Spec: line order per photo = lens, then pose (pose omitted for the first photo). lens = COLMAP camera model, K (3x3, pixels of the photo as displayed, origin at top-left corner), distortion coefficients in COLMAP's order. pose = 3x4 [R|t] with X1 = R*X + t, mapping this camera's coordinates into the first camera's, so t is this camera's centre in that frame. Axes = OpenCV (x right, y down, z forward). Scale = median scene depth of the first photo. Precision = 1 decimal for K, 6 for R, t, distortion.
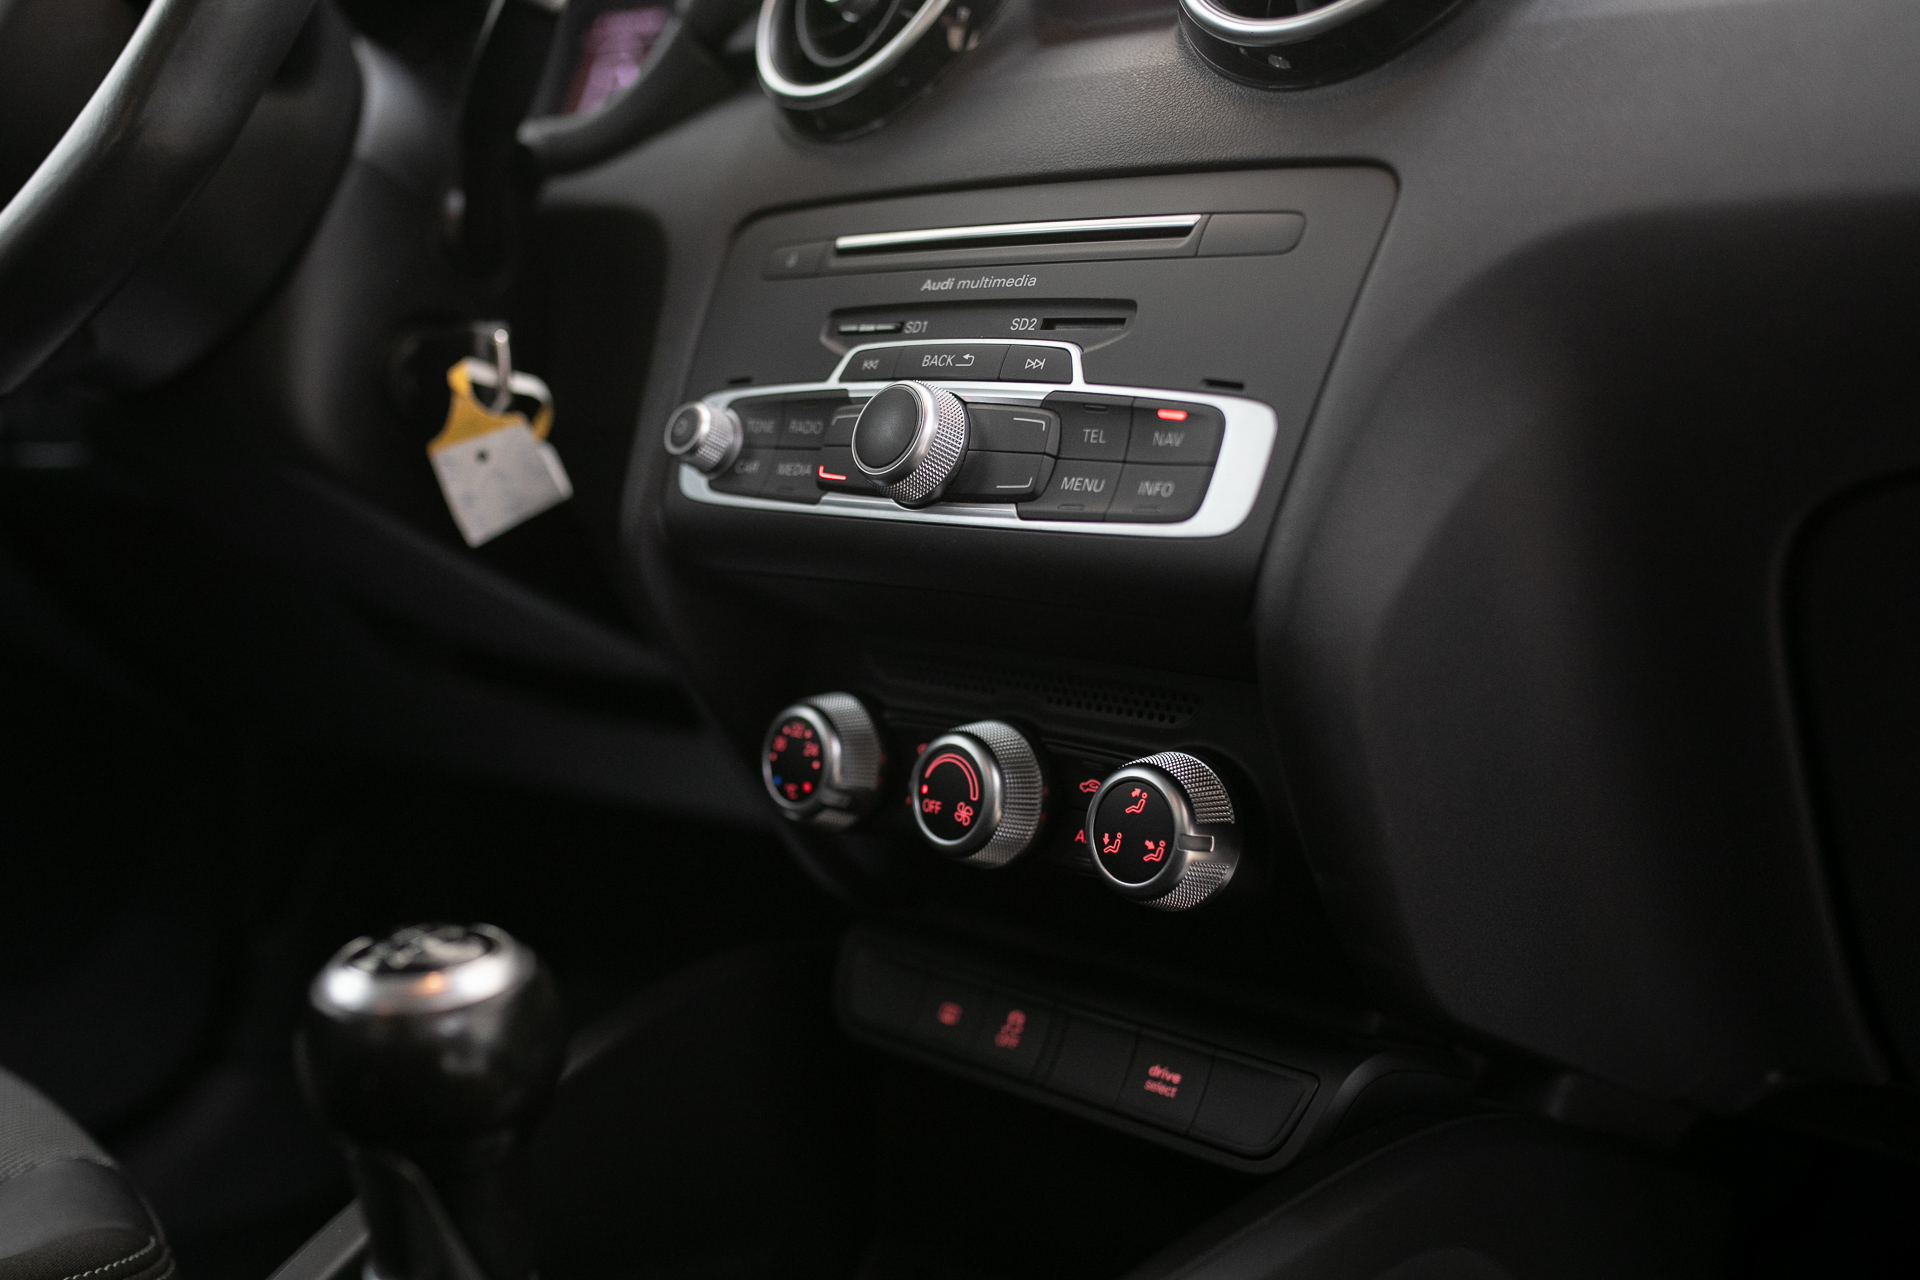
lens RADIAL K [[2135.0, 0, 960.0], [0, 2135.0, 640.0], [0, 0, 1]] dist [-0.011842, -0.003441]
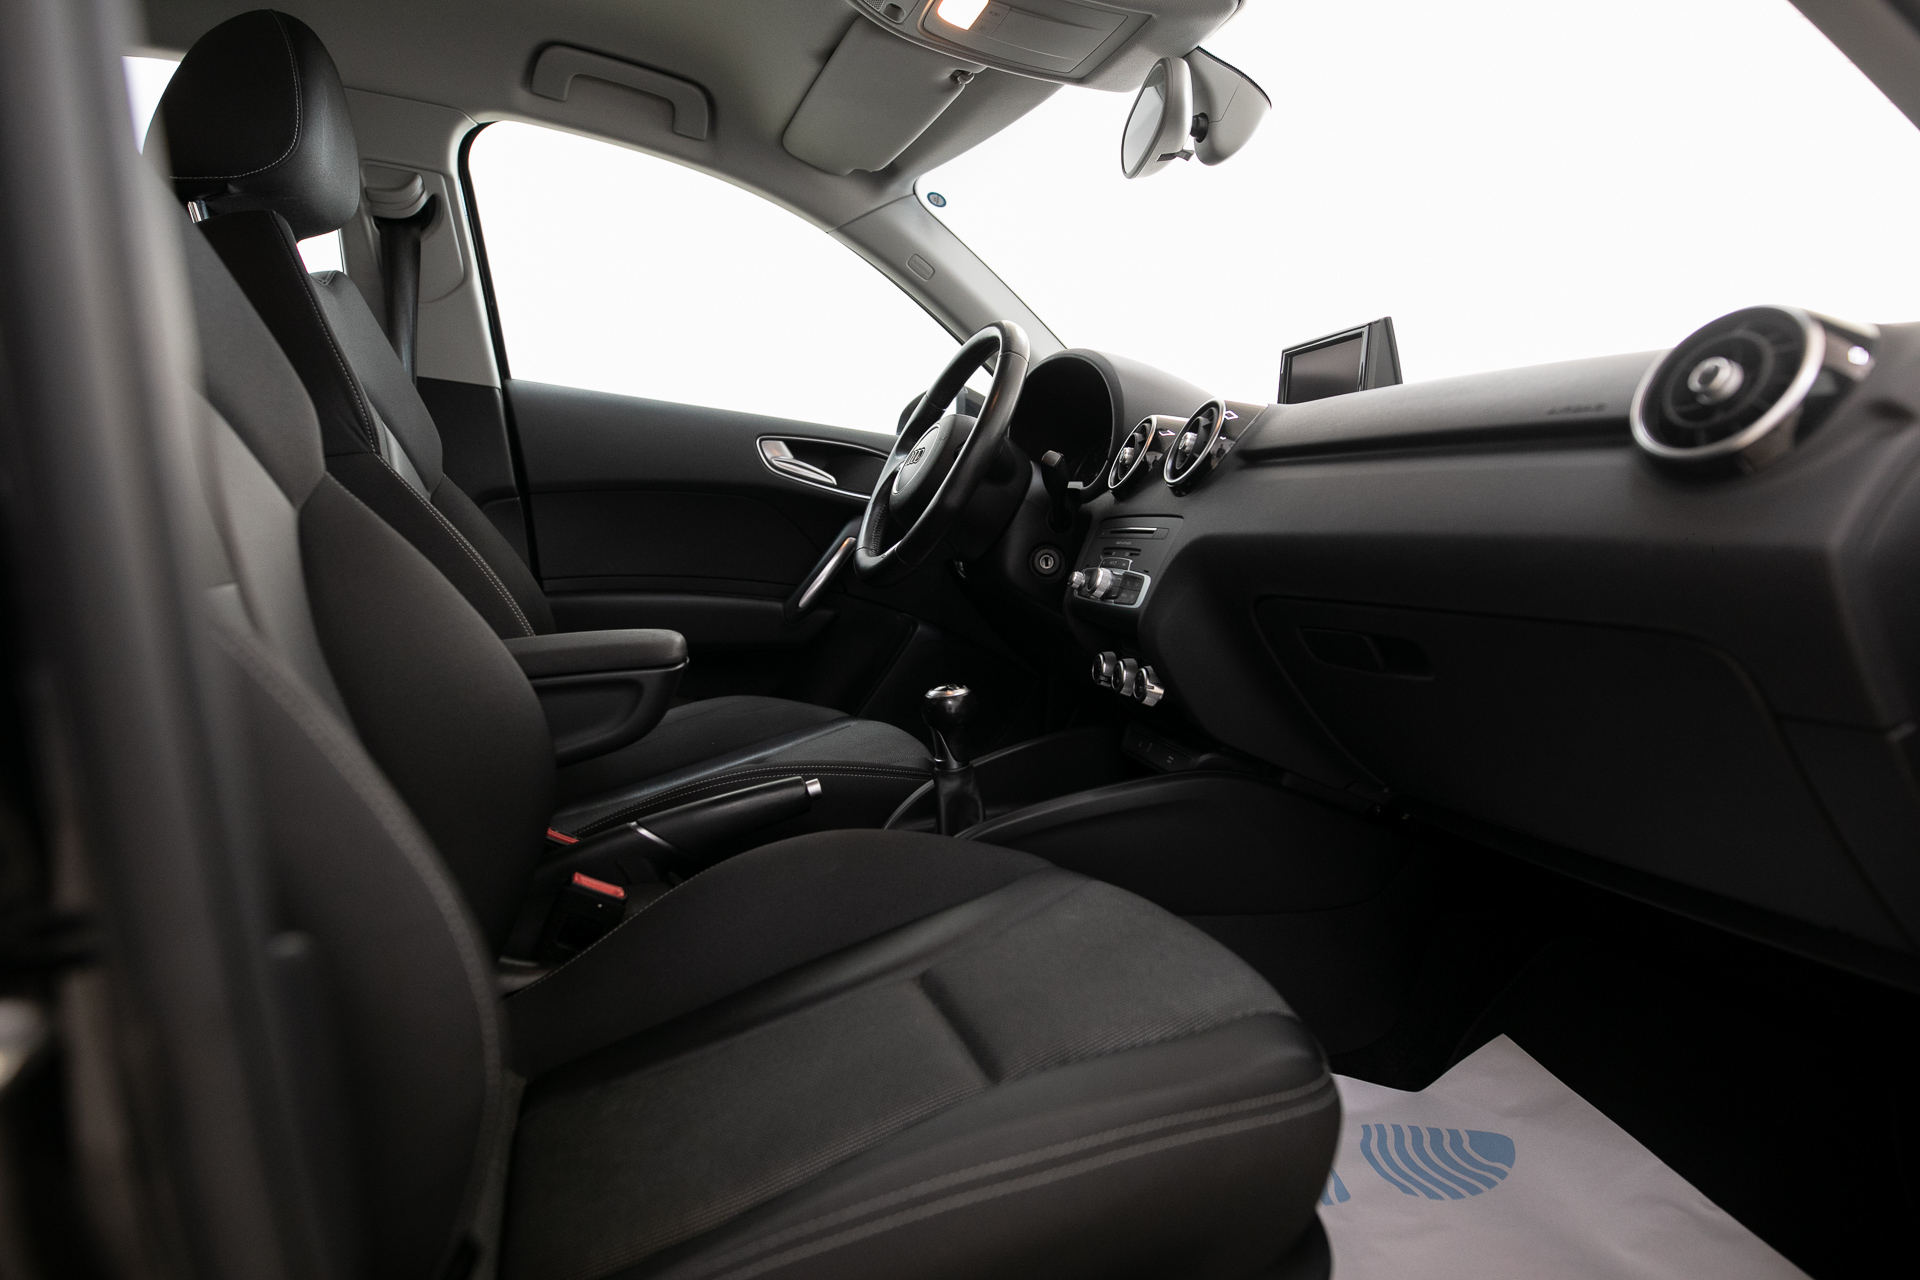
lens RADIAL K [[1188.6, 0, 960.0], [0, 1188.6, 640.0], [0, 0, 1]] dist [-0.022230, -0.000492]
pose [[0.860909, 0.049563, -0.506338, 0.873166], [-0.068811, 0.997442, -0.019362, 0.071710], [0.504083, 0.051511, 0.862118, -1.022754]]
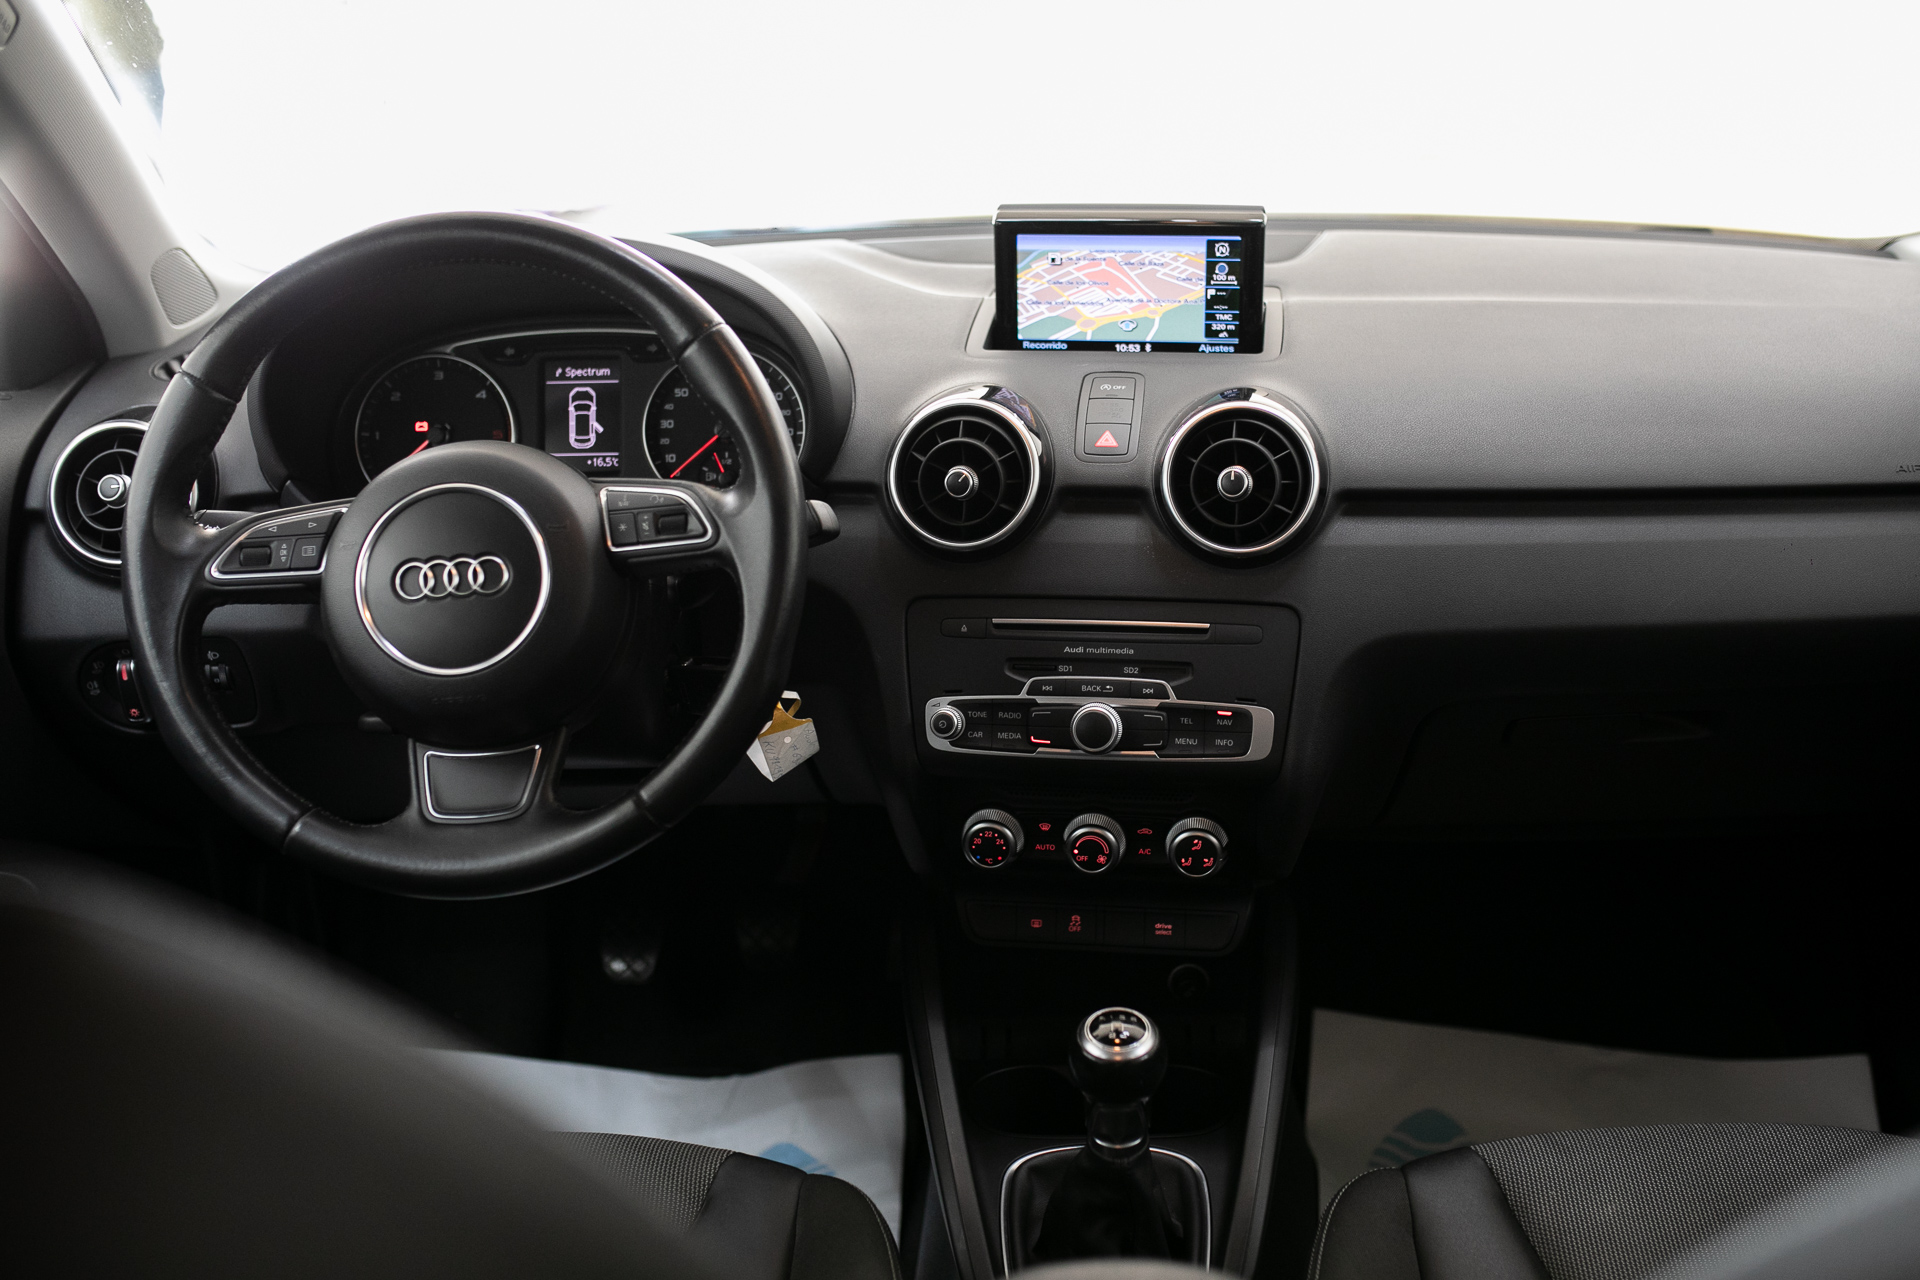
lens RADIAL K [[2033.3, 0, 960.0], [0, 2033.3, 640.0], [0, 0, 1]] dist [-0.070436, -0.000638]
pose [[0.764650, -0.274403, 0.583106, -1.405201], [0.093514, 0.942487, 0.320895, -0.910965], [-0.637624, -0.190844, 0.746334, -0.547746]]
